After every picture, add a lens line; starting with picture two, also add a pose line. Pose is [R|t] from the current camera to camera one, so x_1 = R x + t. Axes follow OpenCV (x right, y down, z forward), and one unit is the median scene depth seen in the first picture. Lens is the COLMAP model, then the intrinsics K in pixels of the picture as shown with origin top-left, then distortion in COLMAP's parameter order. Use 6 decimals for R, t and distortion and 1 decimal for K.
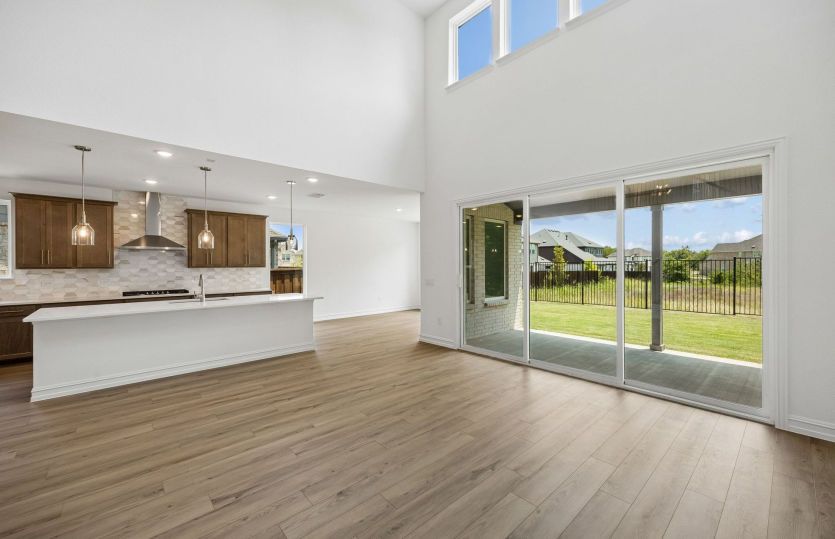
lens RADIAL K [[338.1, 0, 436.9], [0, 338.1, 266.6], [0, 0, 1]] dist [0.008923, -0.000033]
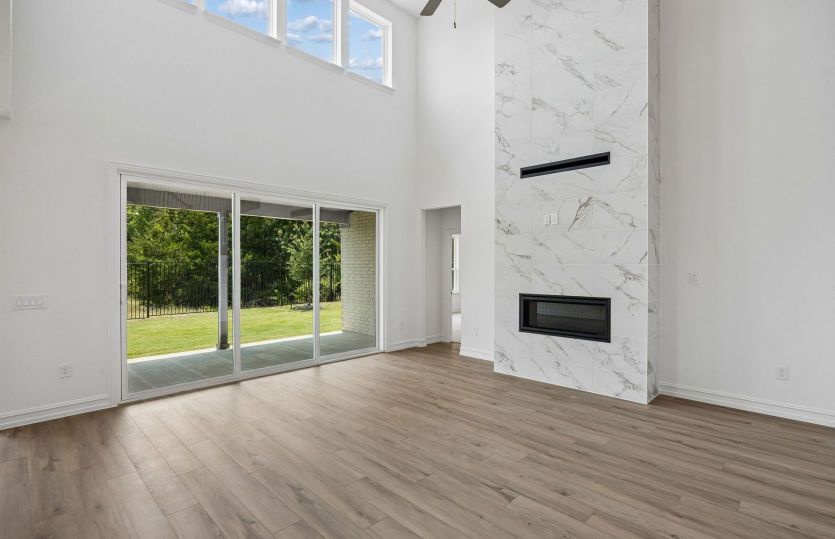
lens RADIAL K [[392.2, 0, 413.4], [0, 392.2, 265.2], [0, 0, 1]] dist [-0.017627, 0.000137]
pose [[-0.020830, 0.005333, 0.999769, -0.954965], [0.009527, 0.999941, -0.005136, -0.004794], [-0.999738, 0.009418, -0.020880, 0.688077]]
